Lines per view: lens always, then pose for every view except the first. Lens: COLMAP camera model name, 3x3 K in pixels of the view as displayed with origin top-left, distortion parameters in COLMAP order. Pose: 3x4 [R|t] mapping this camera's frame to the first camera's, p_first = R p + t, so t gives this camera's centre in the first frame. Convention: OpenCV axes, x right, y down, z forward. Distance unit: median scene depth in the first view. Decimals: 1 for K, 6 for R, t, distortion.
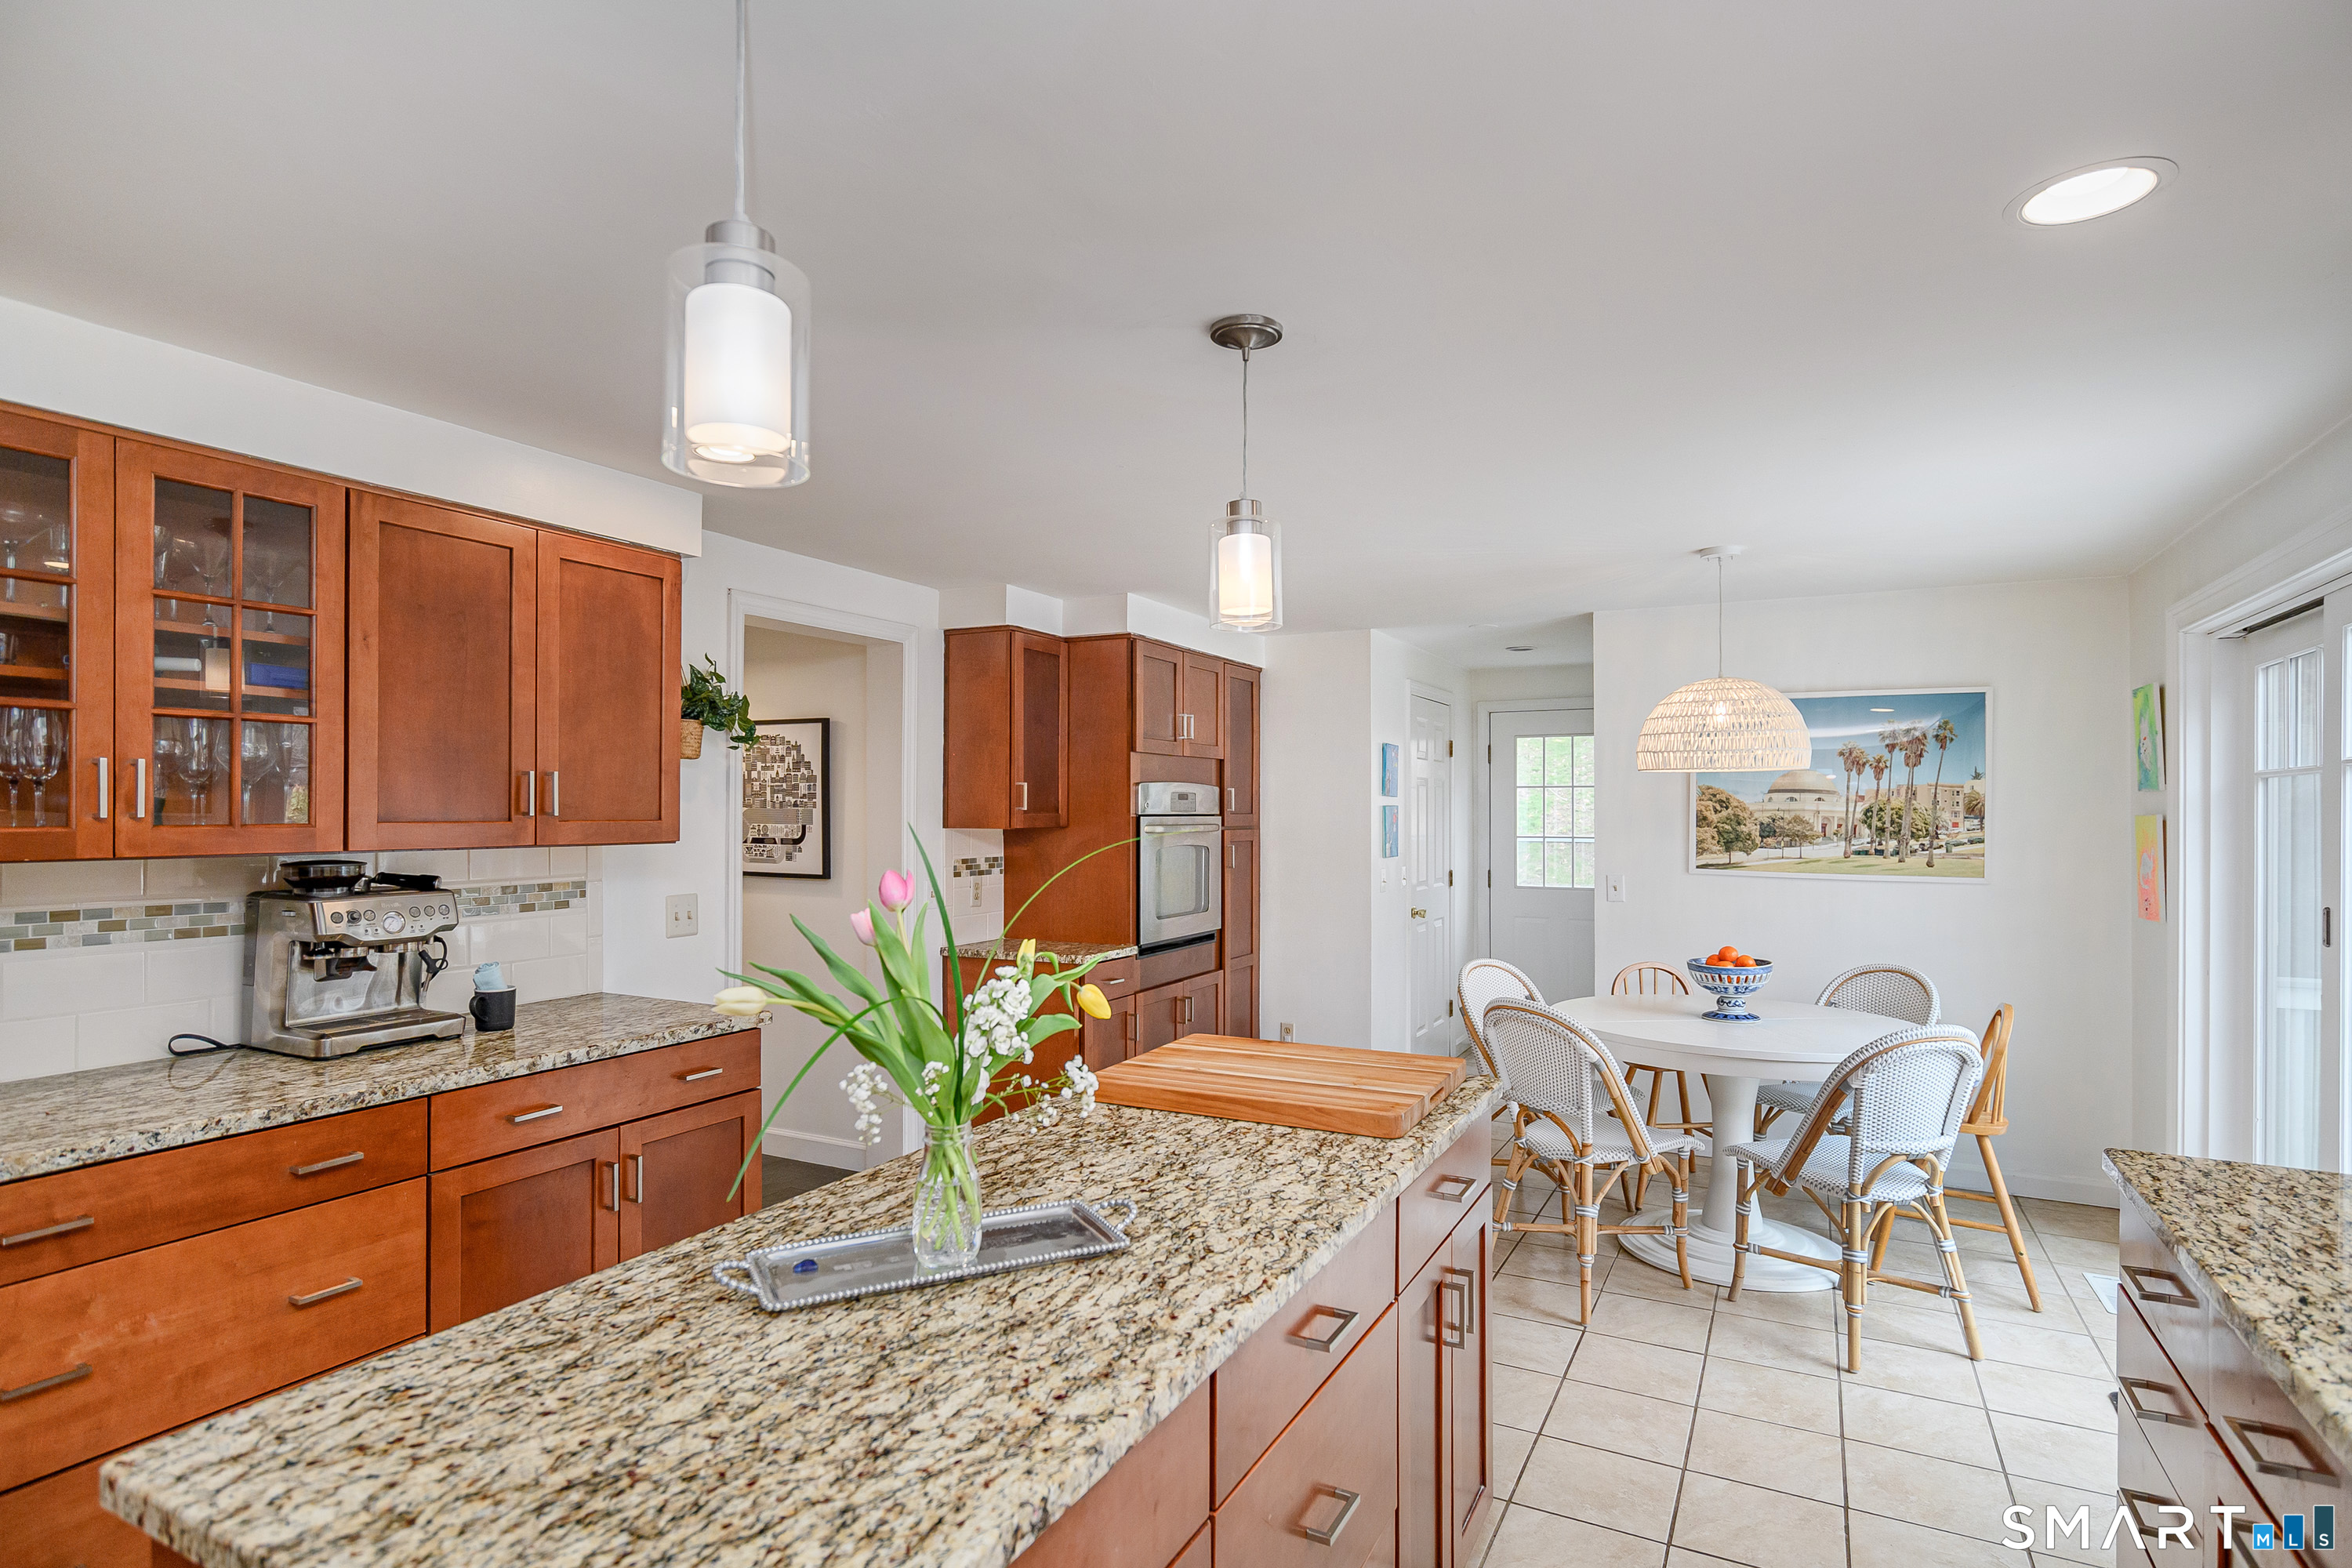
lens RADIAL K [[1197.6, 0, 1173.9], [0, 1197.6, 794.6], [0, 0, 1]] dist [-0.001556, 0.000913]
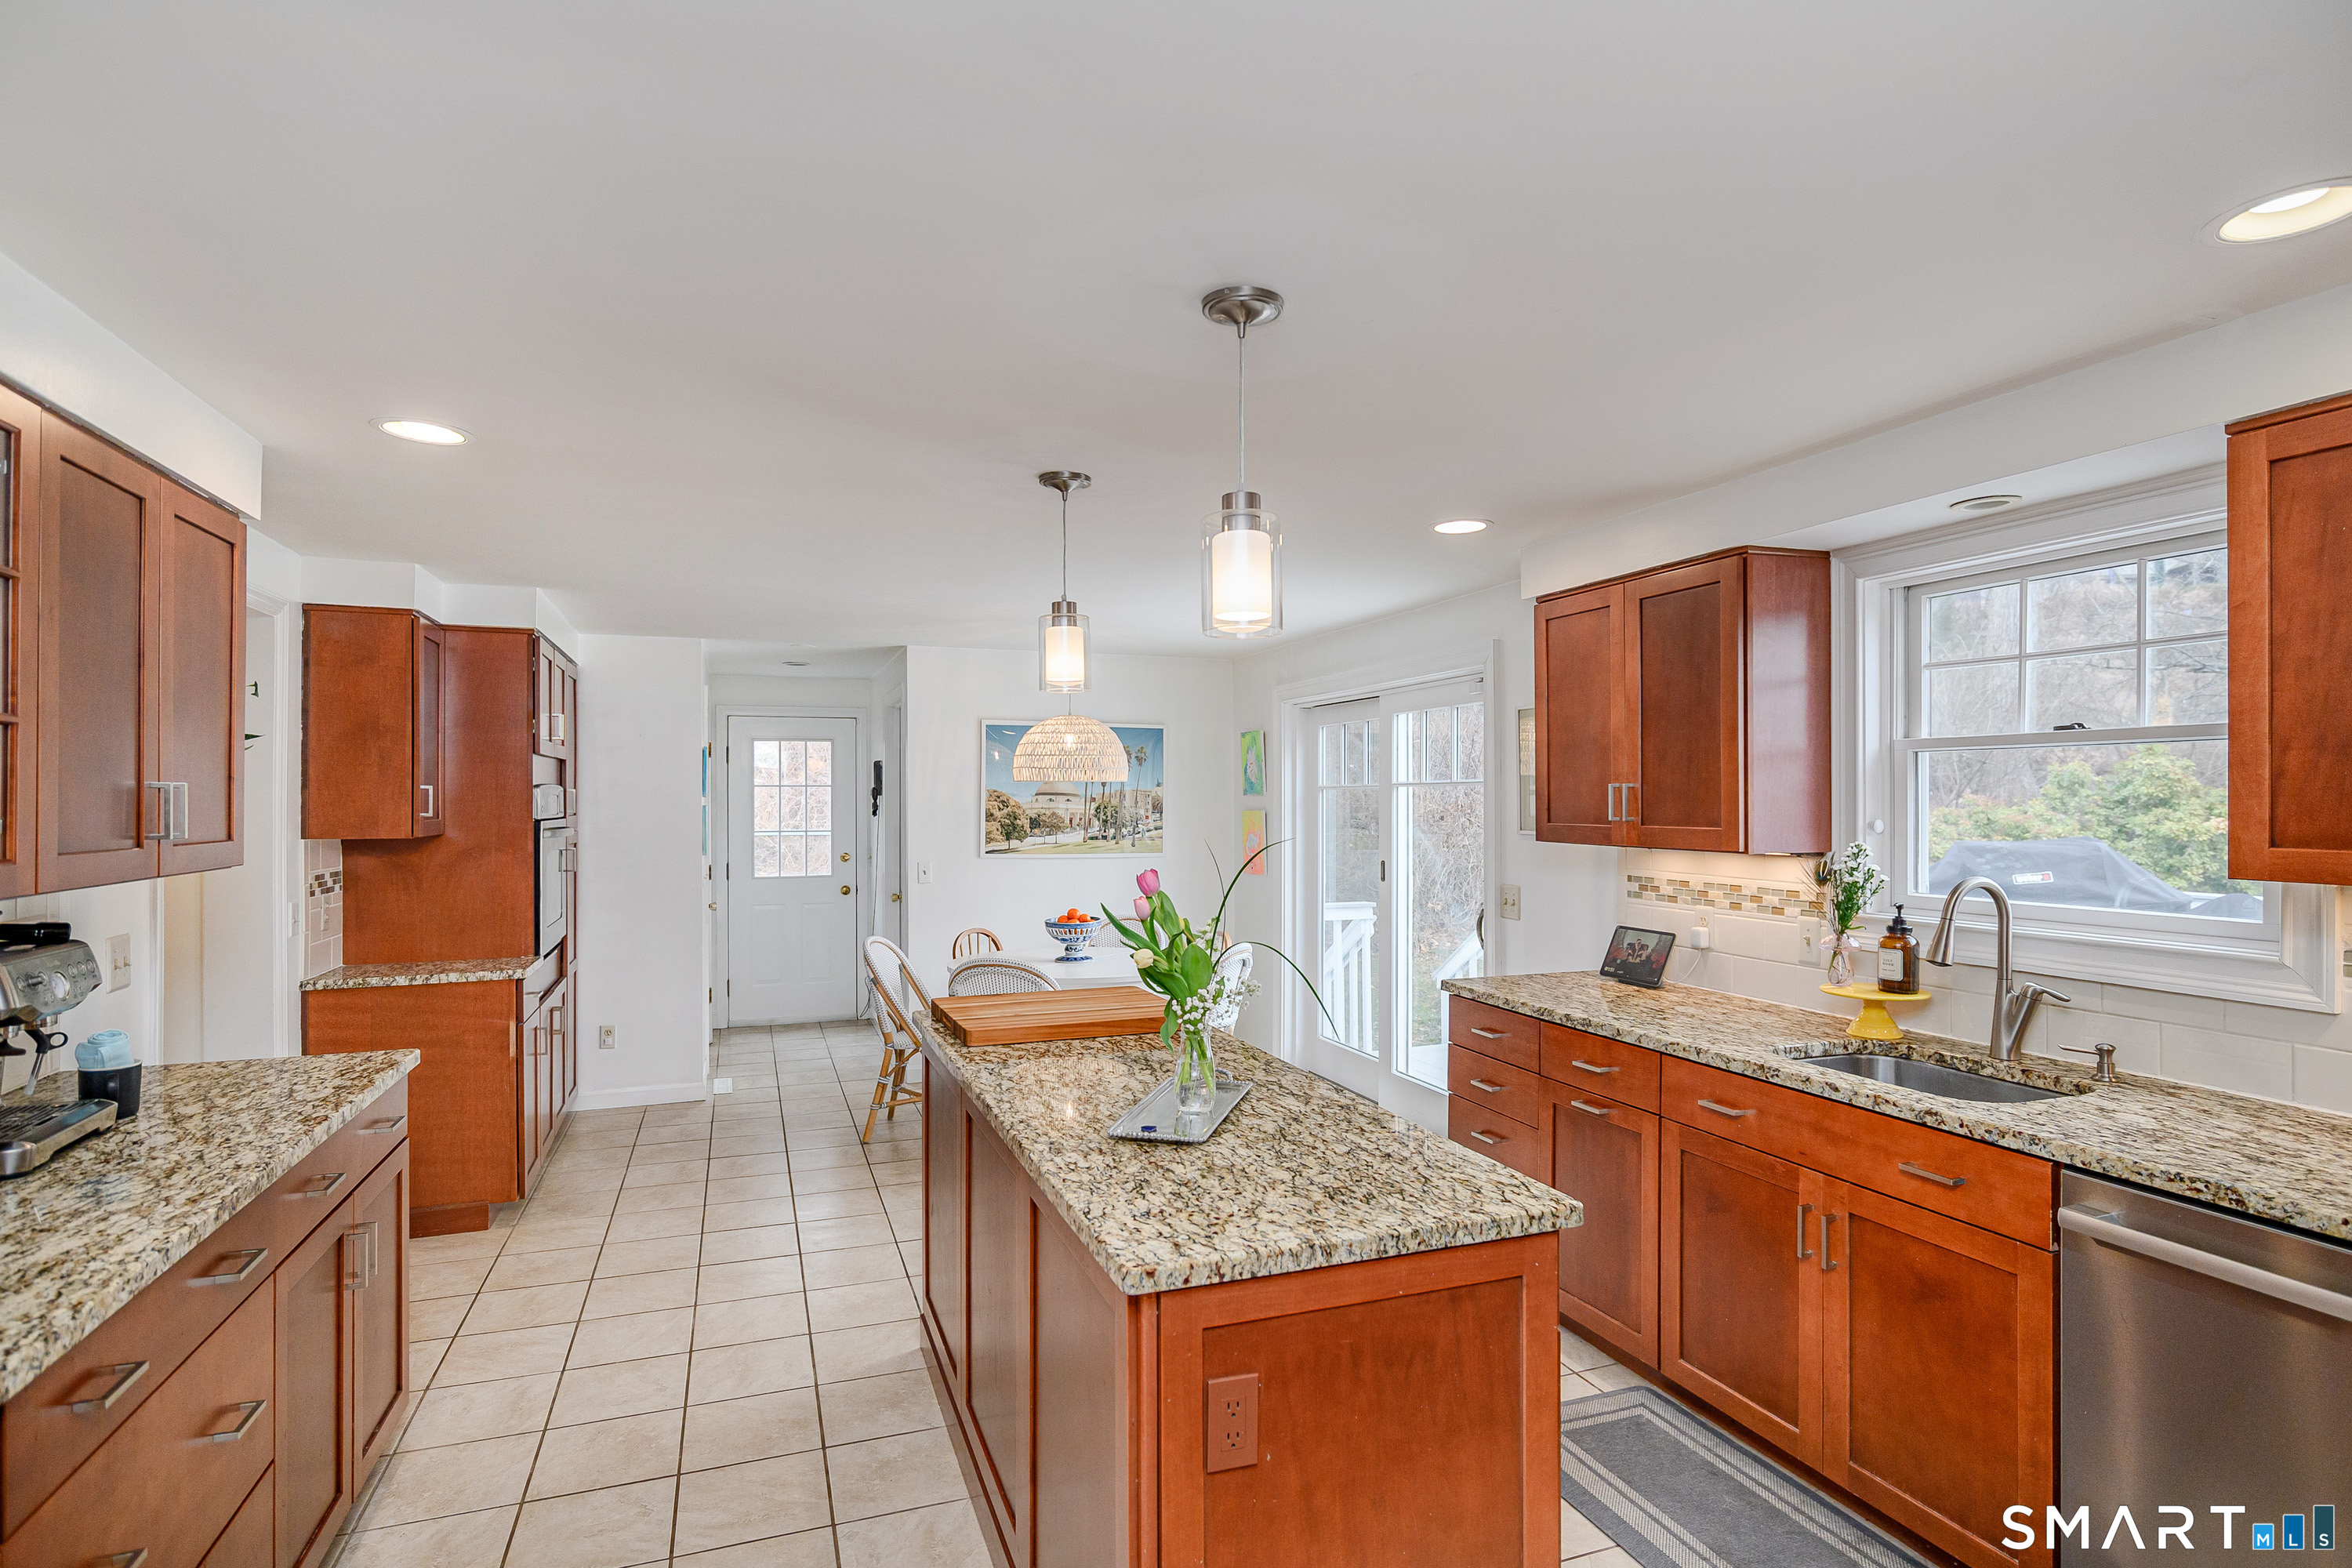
lens RADIAL K [[1197.6, 0, 1168.0], [0, 1197.6, 778.1], [0, 0, 1]] dist [-0.001556, 0.000913]
pose [[0.675522, 0.008632, 0.737289, -0.491249], [-0.006257, 0.999963, -0.005975, -0.017123], [-0.737313, -0.000577, 0.675551, -0.021312]]
